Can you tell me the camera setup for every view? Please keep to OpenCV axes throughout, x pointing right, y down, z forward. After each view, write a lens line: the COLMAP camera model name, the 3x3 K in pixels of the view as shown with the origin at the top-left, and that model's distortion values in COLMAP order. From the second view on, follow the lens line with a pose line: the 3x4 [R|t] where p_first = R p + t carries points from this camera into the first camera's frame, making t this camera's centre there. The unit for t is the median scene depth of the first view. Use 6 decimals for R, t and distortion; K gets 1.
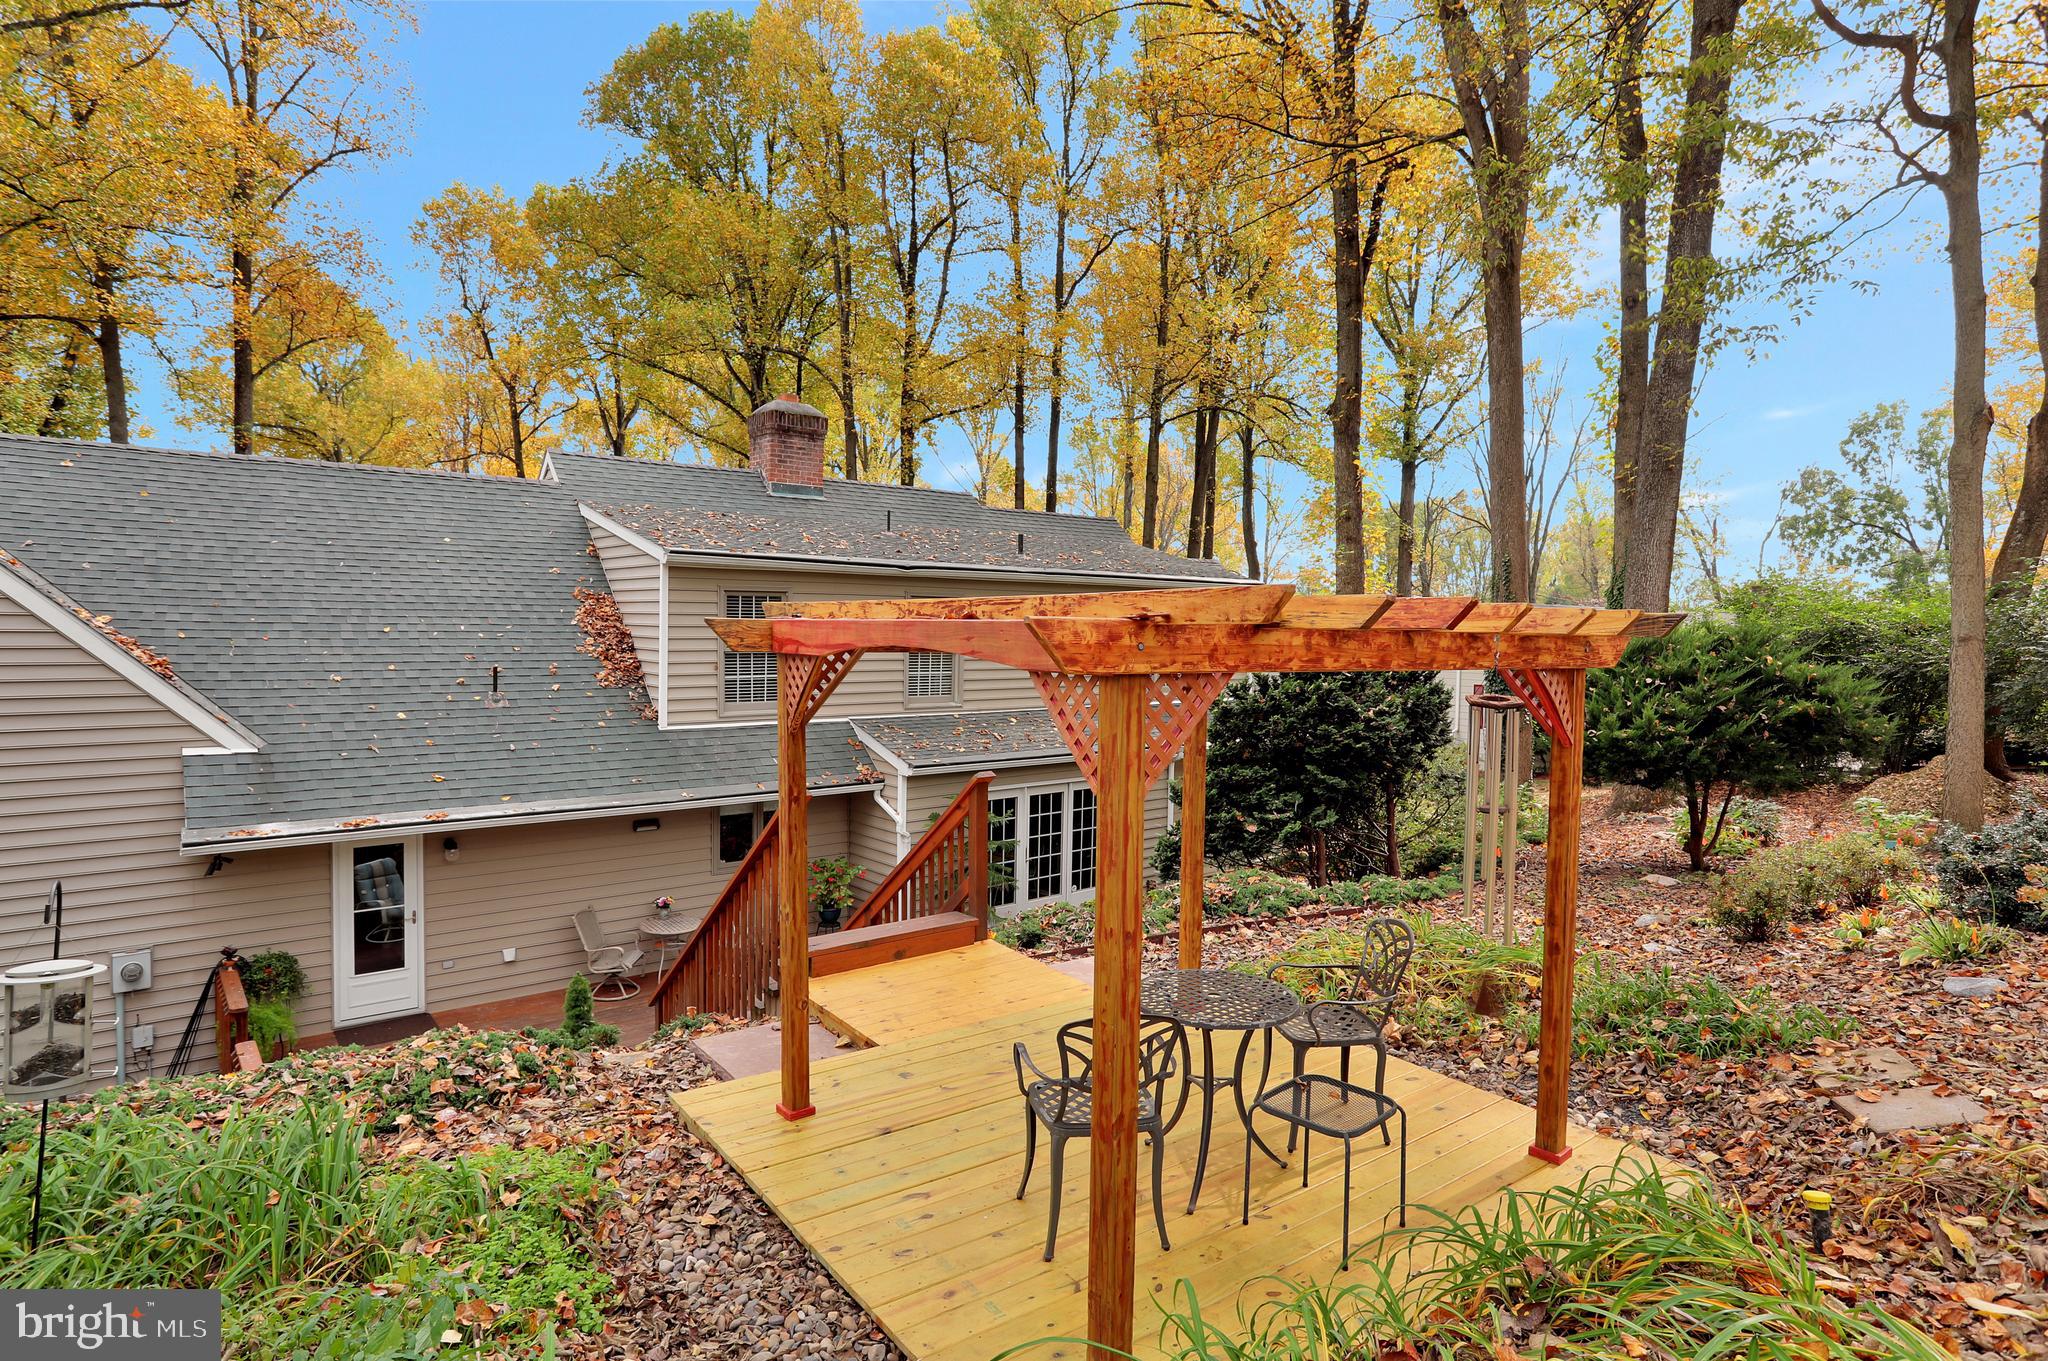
lens RADIAL K [[1105.3, 0, 1030.4], [0, 1105.3, 620.0], [0, 0, 1]] dist [-0.004566, -0.000396]
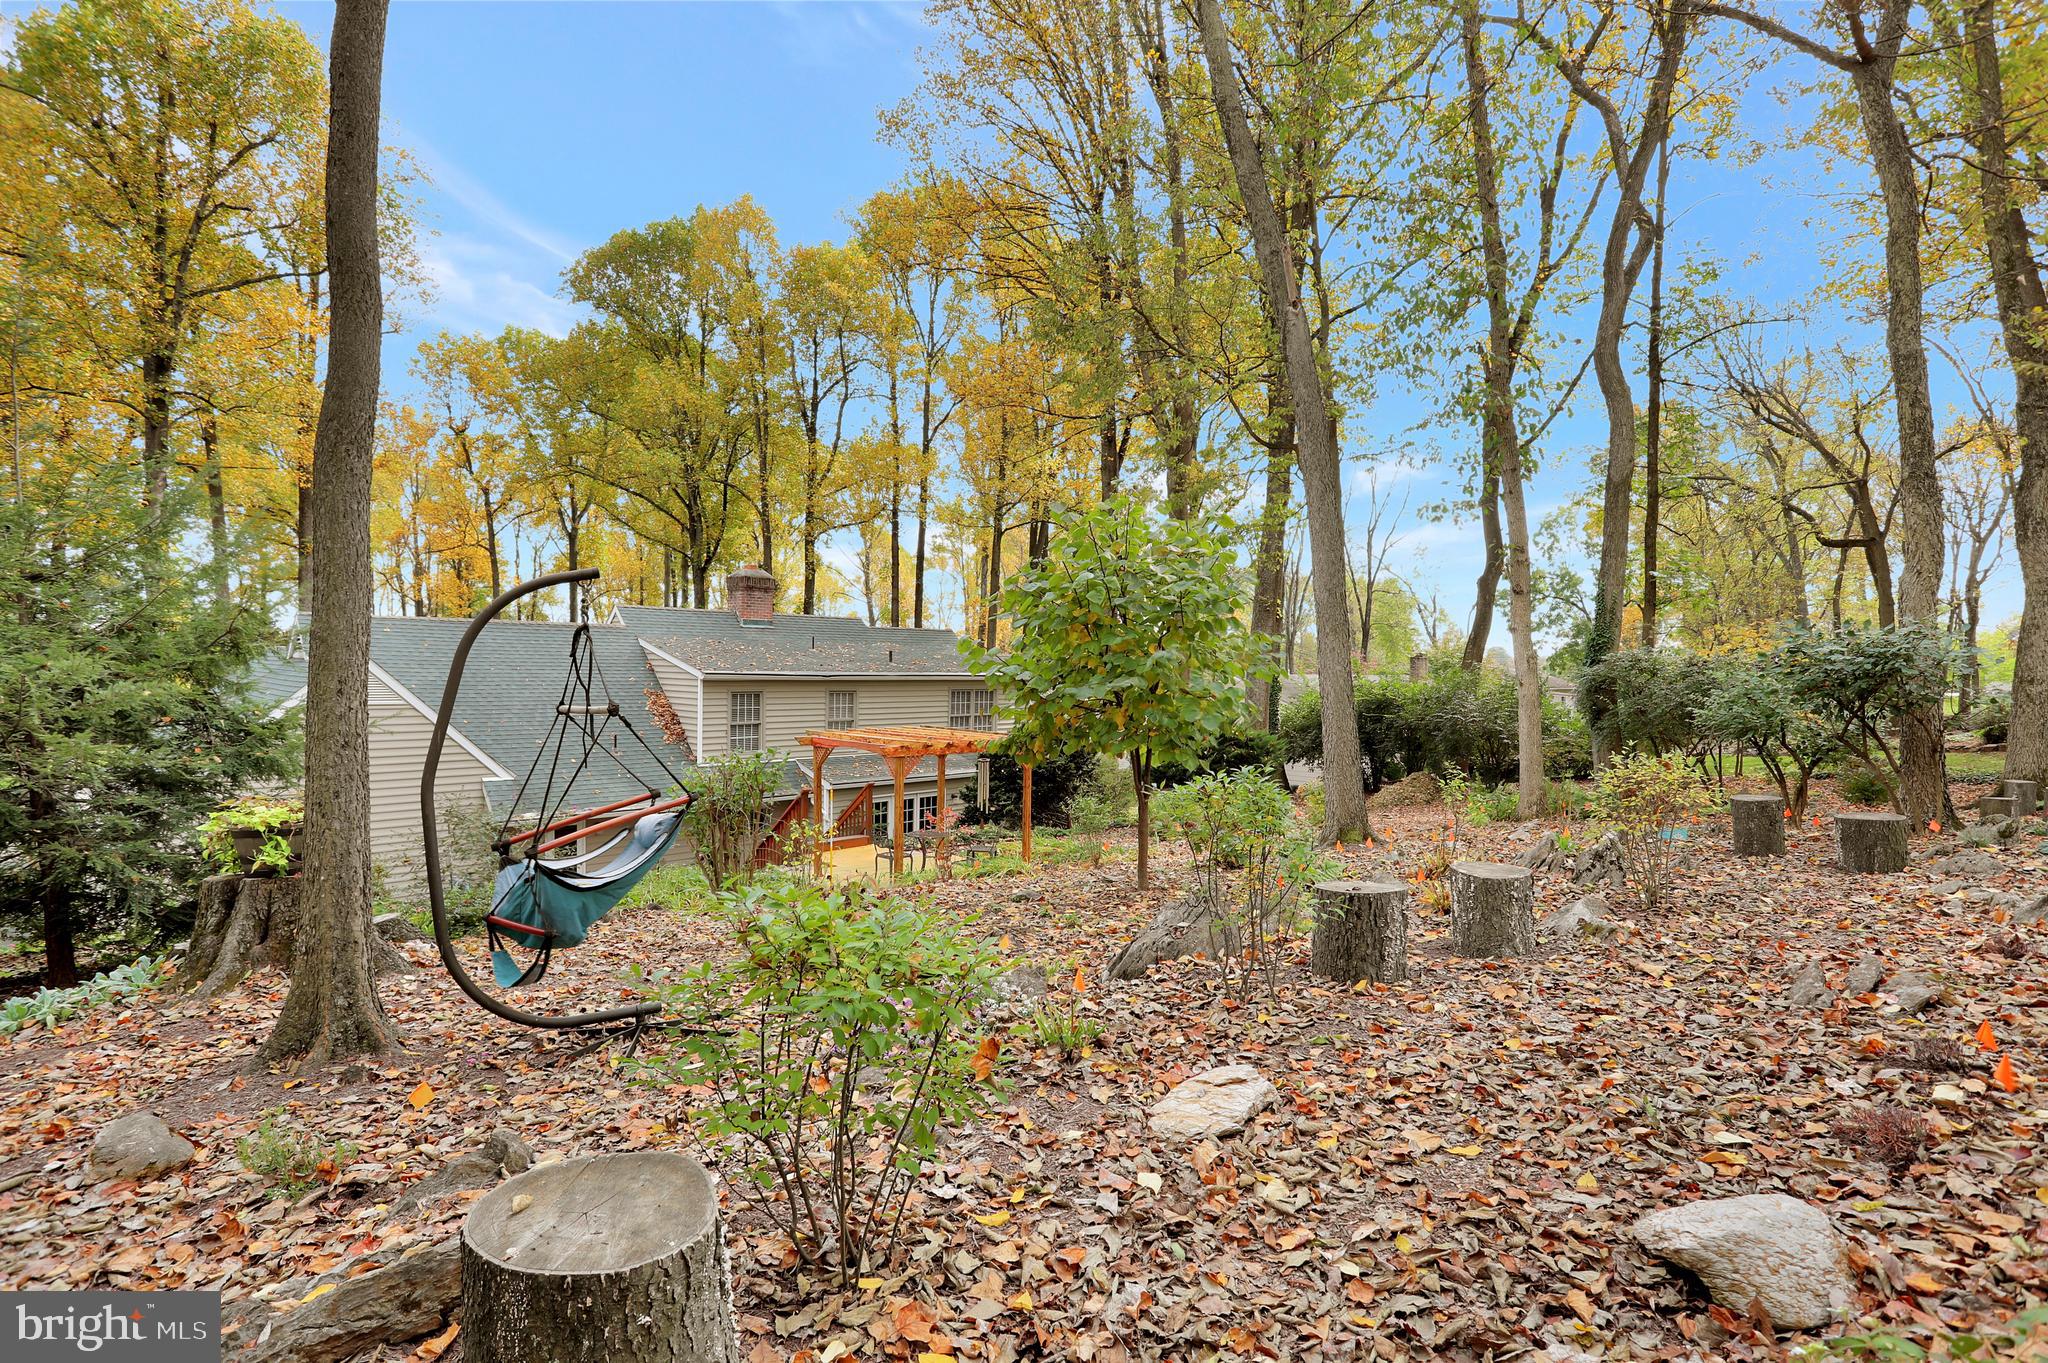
lens RADIAL K [[939.8, 0, 1024.0], [0, 939.8, 681.5], [0, 0, 1]] dist [-0.041941, -0.000016]
pose [[0.992440, 0.000180, 0.122729, 0.005440], [-0.002041, 0.999885, 0.015036, -0.016373], [-0.122712, -0.015173, 0.992326, -0.151388]]
